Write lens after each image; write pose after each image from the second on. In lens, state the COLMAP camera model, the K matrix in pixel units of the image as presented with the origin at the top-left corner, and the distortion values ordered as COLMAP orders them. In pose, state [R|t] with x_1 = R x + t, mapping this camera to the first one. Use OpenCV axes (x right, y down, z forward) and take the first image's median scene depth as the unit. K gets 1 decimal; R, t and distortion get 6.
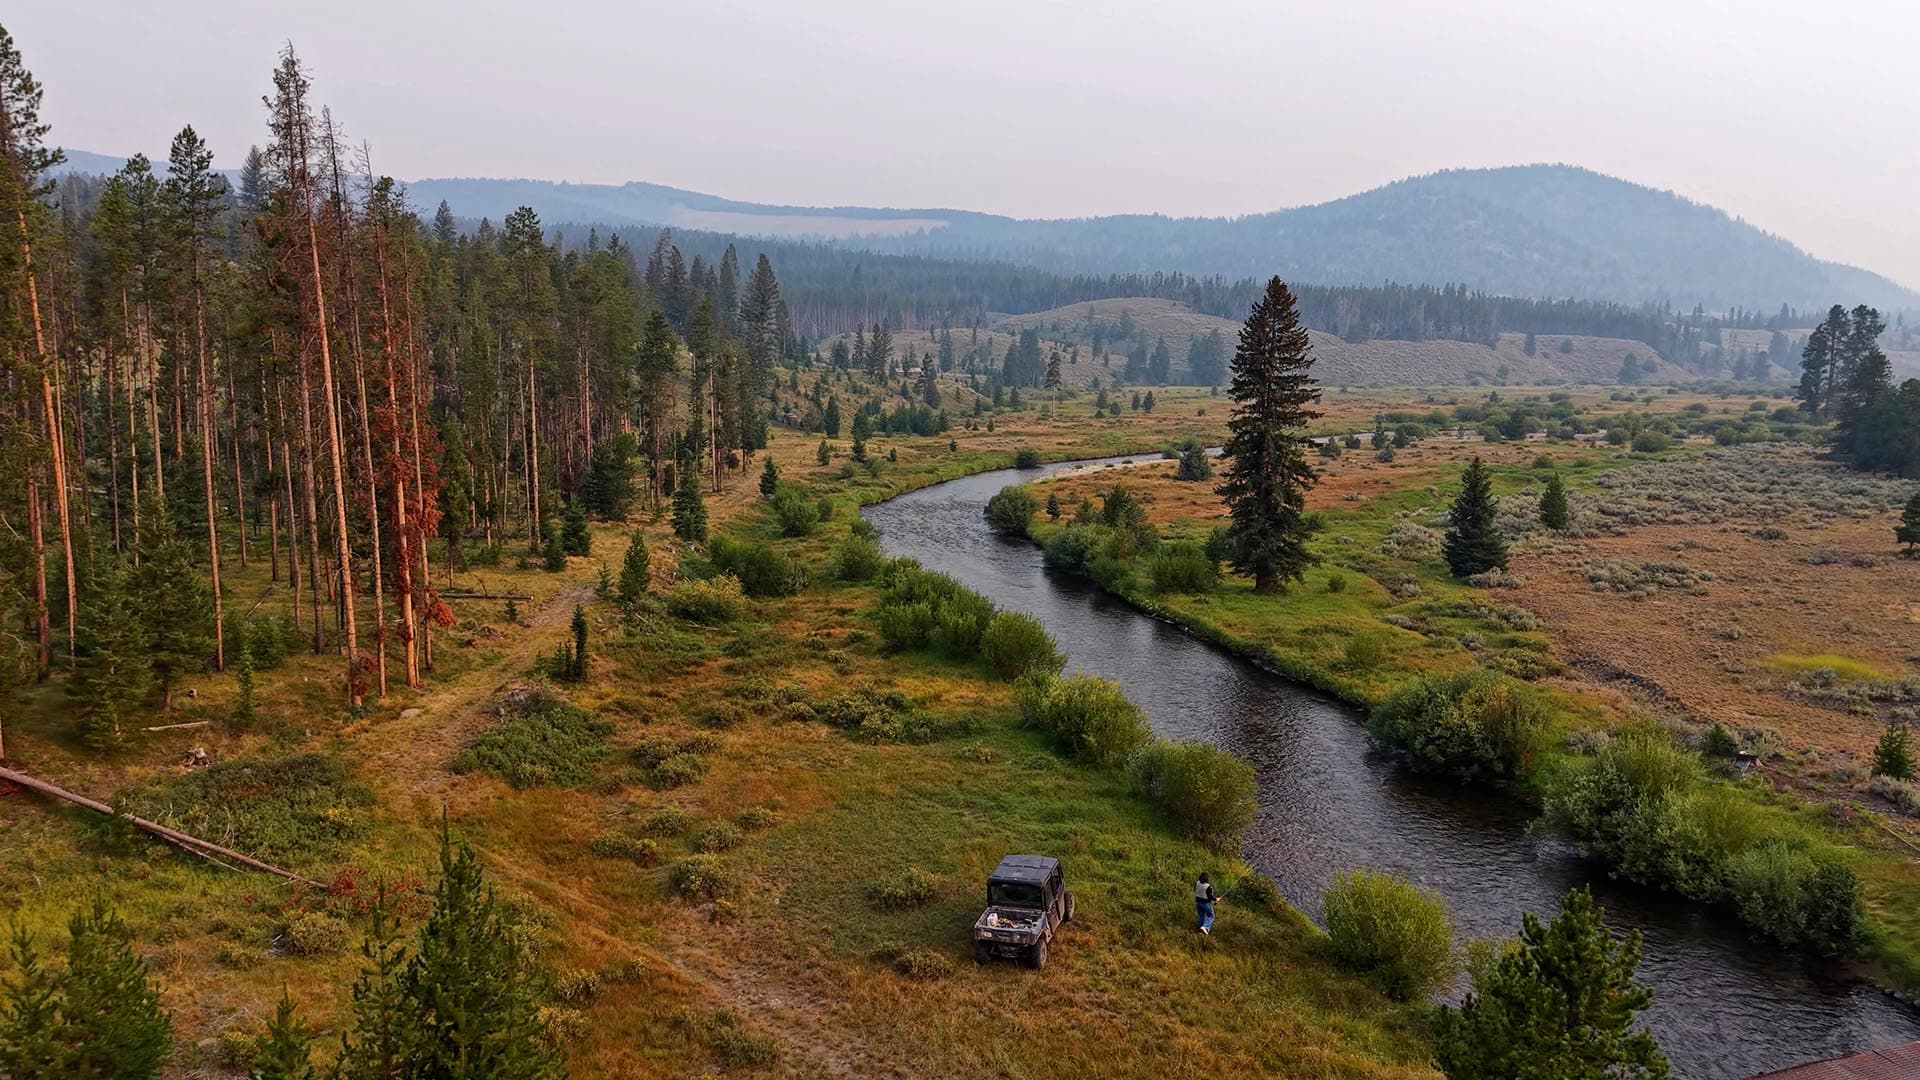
lens RADIAL K [[1369.0, 0, 960.0], [0, 1369.0, 540.0], [0, 0, 1]] dist [0.140901, -0.318035]
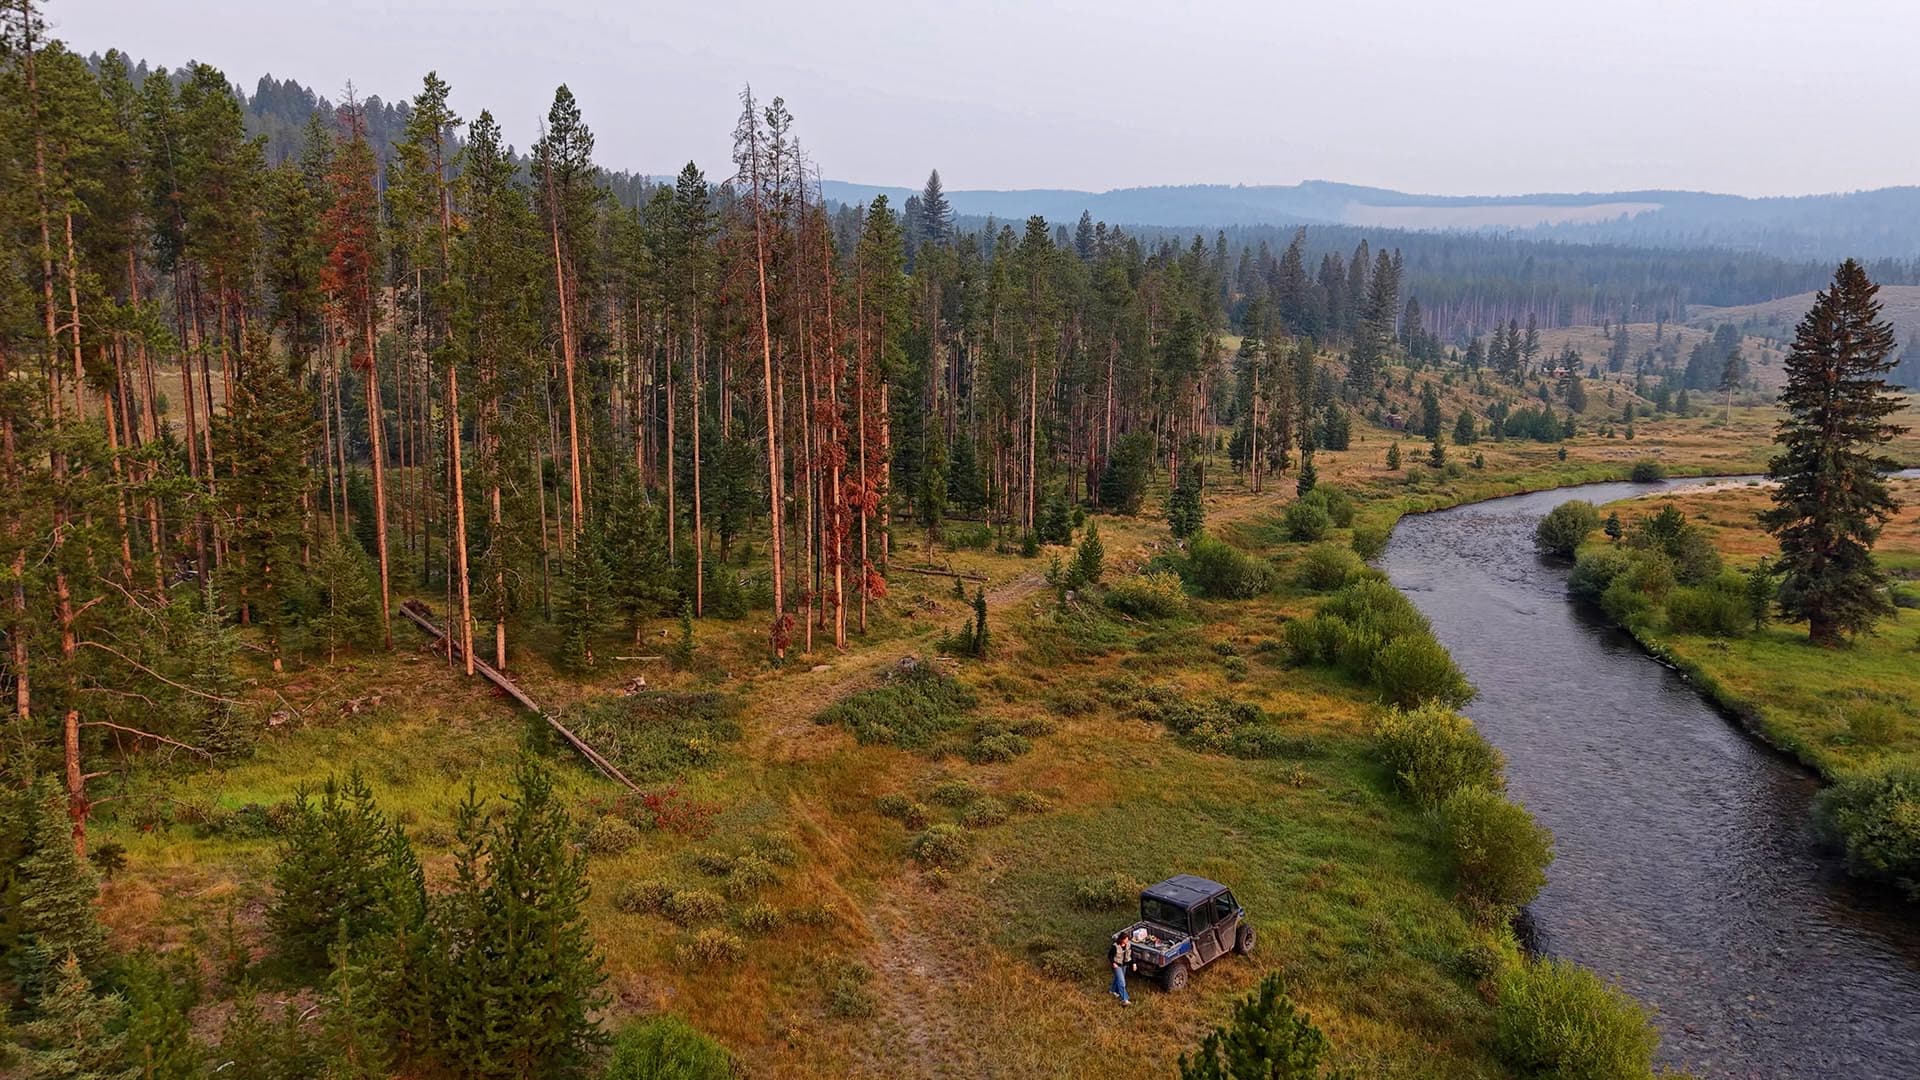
lens RADIAL K [[1366.8, 0, 952.7], [0, 1366.8, 547.5], [0, 0, 1]] dist [0.063496, -0.095142]
pose [[0.887417, 0.067234, -0.456037, 0.129381], [-0.064315, 0.997688, 0.021937, -0.003960], [0.456458, 0.009863, 0.889690, 0.029296]]
